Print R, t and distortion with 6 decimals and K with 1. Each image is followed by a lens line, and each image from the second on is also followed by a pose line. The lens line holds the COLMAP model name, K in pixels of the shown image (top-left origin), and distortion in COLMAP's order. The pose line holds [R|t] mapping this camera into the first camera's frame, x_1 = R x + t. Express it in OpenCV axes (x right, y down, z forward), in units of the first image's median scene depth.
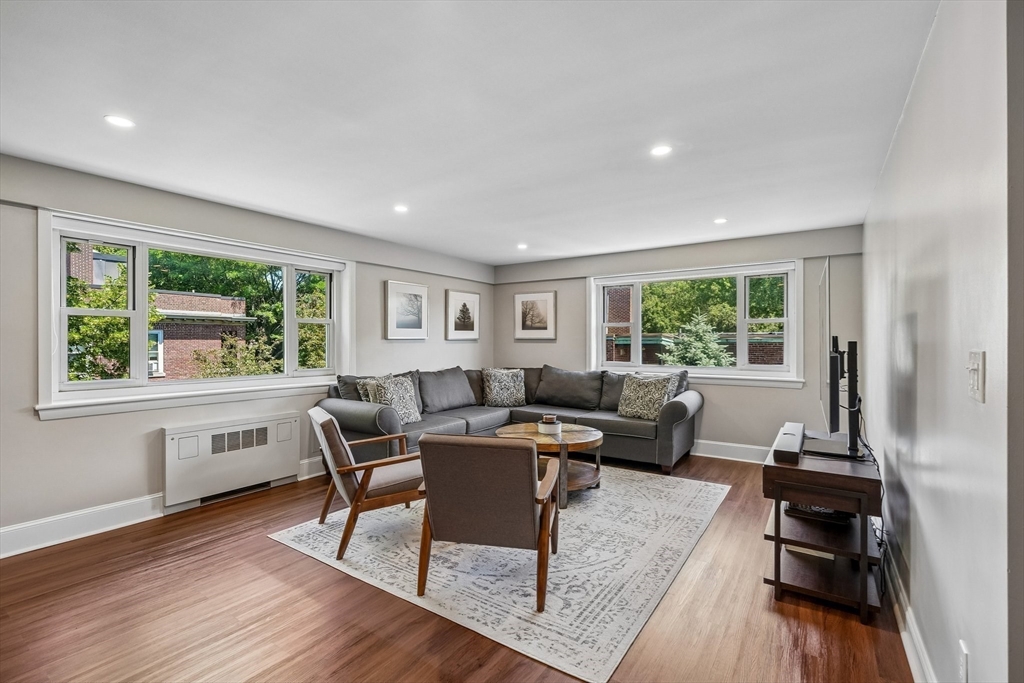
lens RADIAL K [[466.0, 0, 514.5], [0, 466.0, 336.7], [0, 0, 1]] dist [-0.010665, 0.004710]
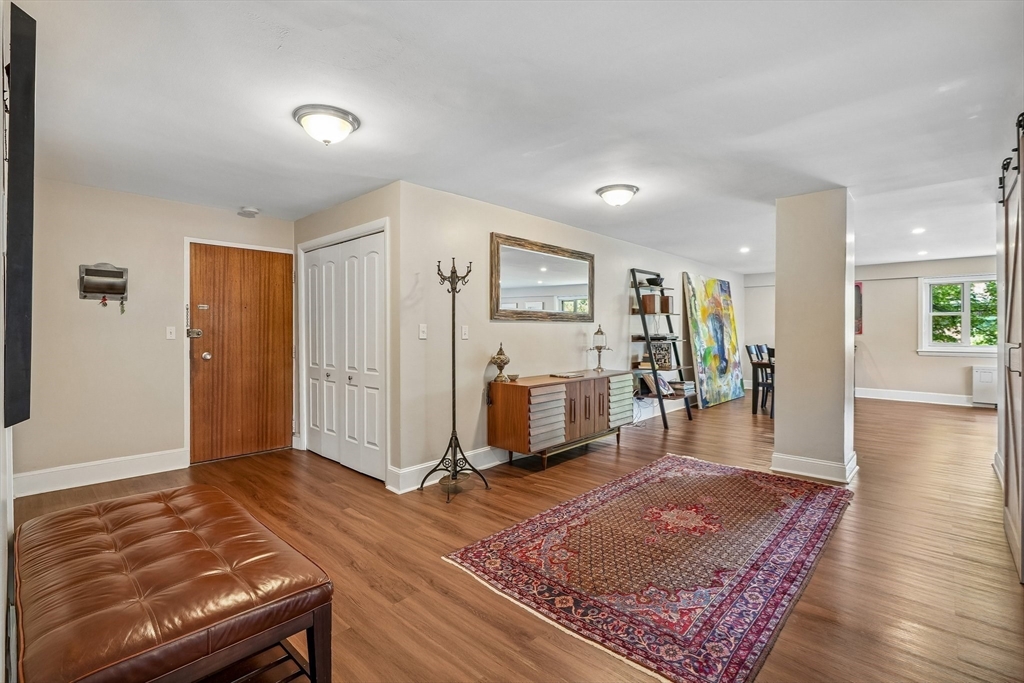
lens RADIAL K [[466.0, 0, 503.9], [0, 466.0, 328.3], [0, 0, 1]] dist [-0.010665, 0.004710]
pose [[-0.170194, -0.003443, -0.985405, 1.535234], [0.013745, 0.999888, -0.005867, 0.003769], [0.985315, -0.014543, -0.170127, -0.689860]]
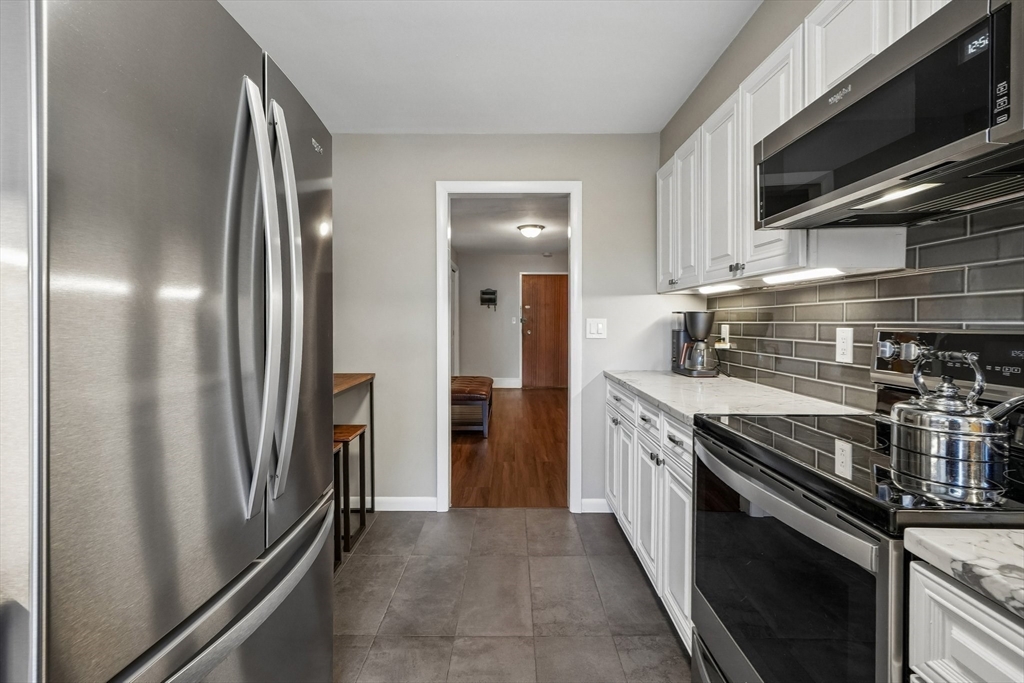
lens RADIAL K [[466.0, 0, 510.9], [0, 466.0, 322.0], [0, 0, 1]] dist [-0.010665, 0.004710]
pose [[-0.834641, 0.003287, -0.550785, 1.827362], [0.007511, 0.999957, -0.005414, 0.016288], [0.550744, -0.008656, -0.834629, 0.195960]]
